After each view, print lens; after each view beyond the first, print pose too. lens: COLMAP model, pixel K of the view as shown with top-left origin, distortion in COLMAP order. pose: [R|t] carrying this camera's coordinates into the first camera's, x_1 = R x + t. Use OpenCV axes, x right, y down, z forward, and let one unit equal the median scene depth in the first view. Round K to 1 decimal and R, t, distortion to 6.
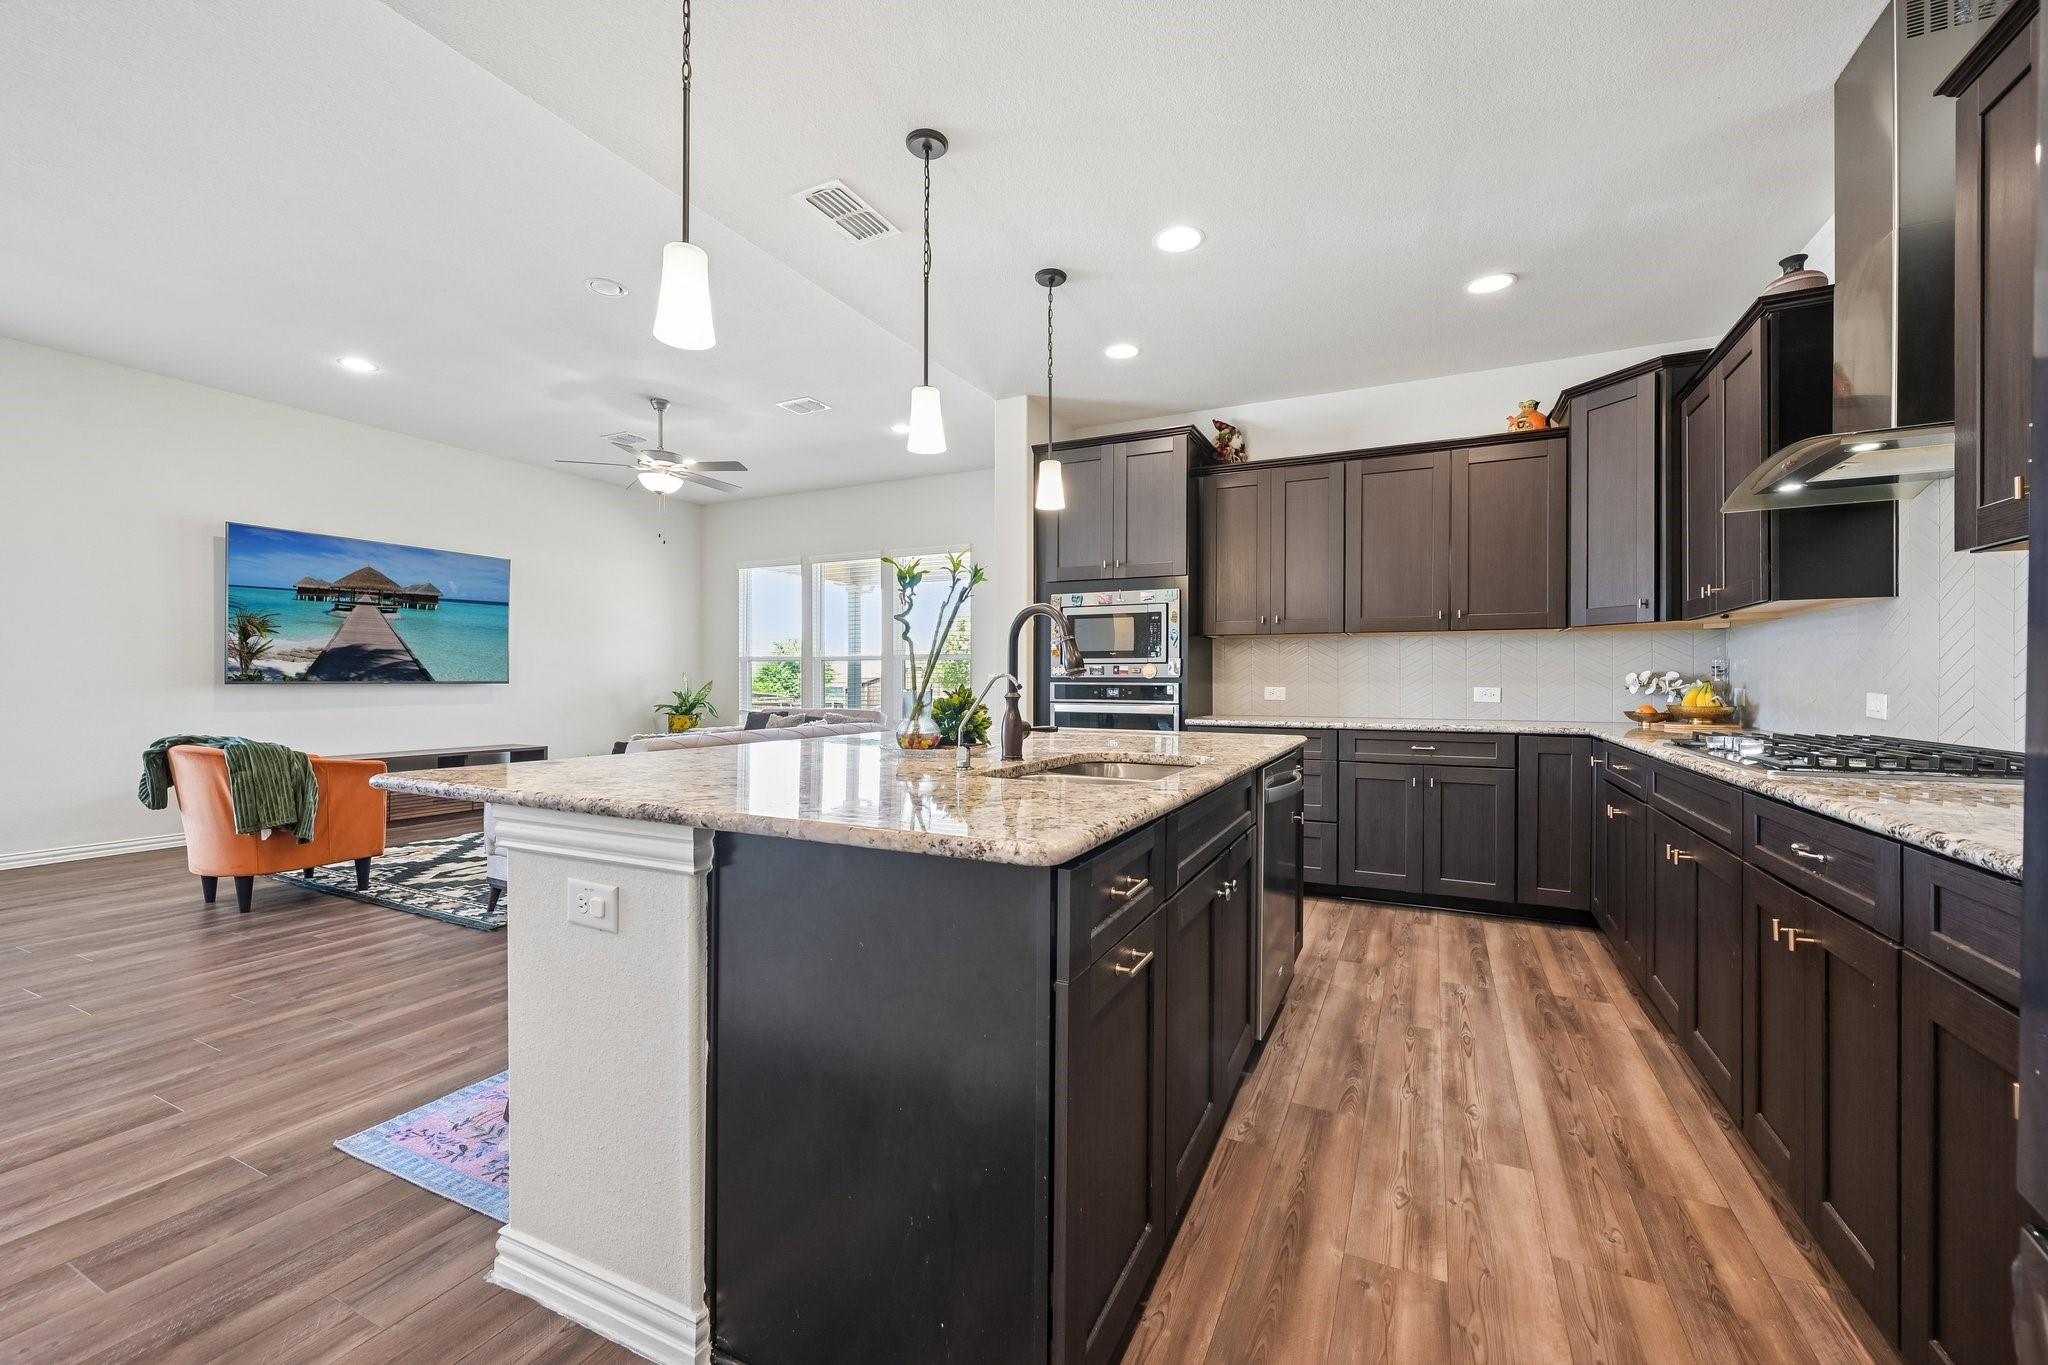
lens RADIAL K [[827.2, 0, 1024.0], [0, 827.2, 682.5], [0, 0, 1]] dist [0.001003, -0.000058]
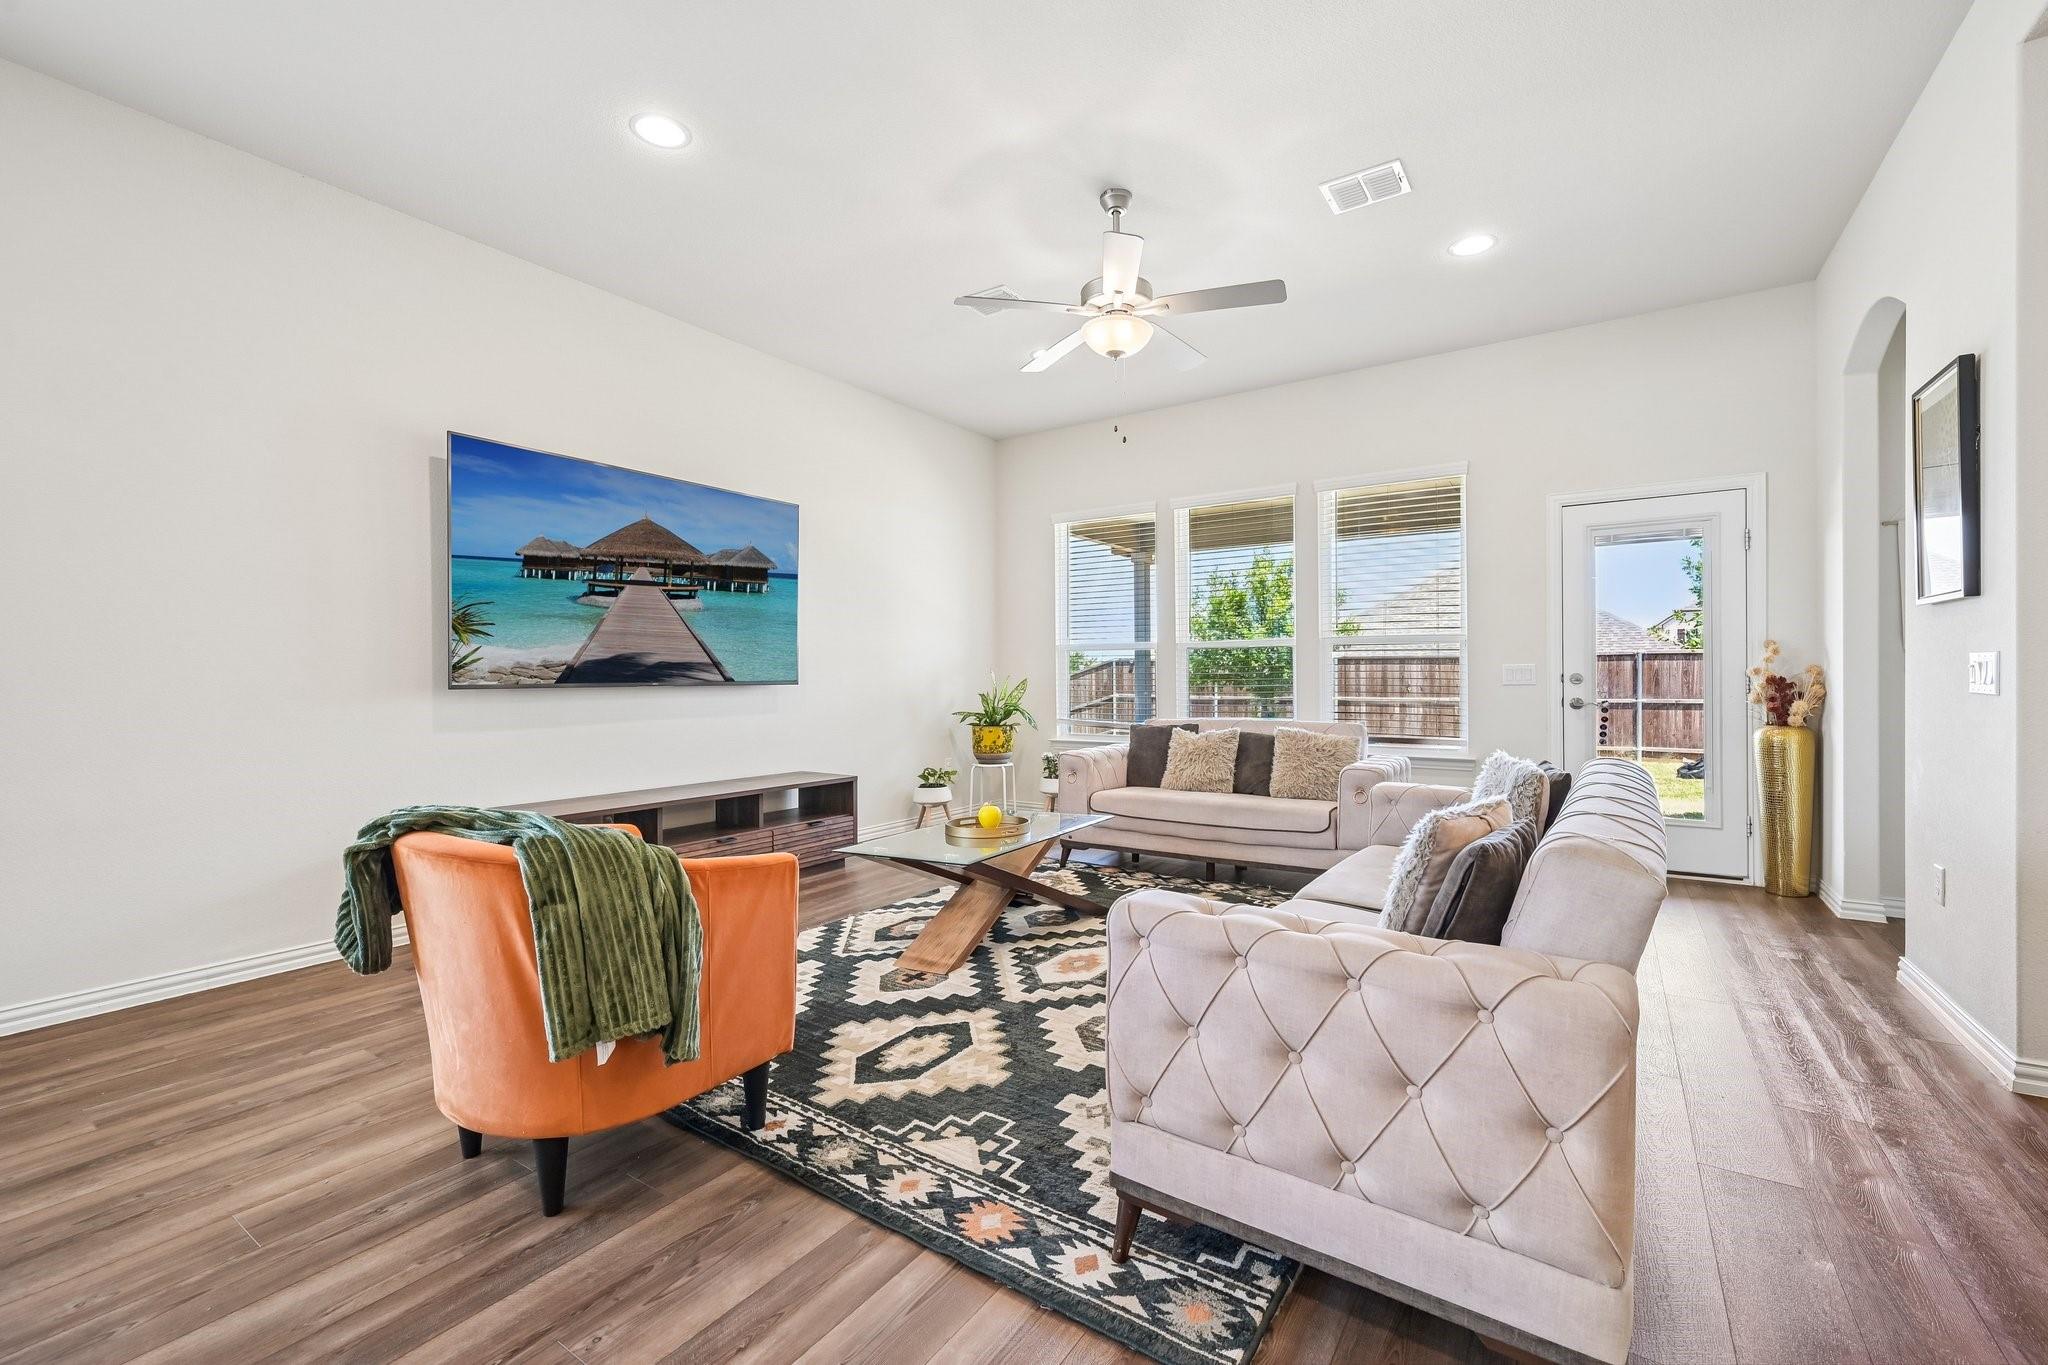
lens RADIAL K [[853.6, 0, 1024.0], [0, 853.6, 682.5], [0, 0, 1]] dist [0.019131, 0.000044]
pose [[0.989356, -0.011187, -0.145083, -0.530728], [0.011896, 0.999921, 0.004021, -0.002307], [0.145026, -0.005704, 0.989411, 0.497311]]
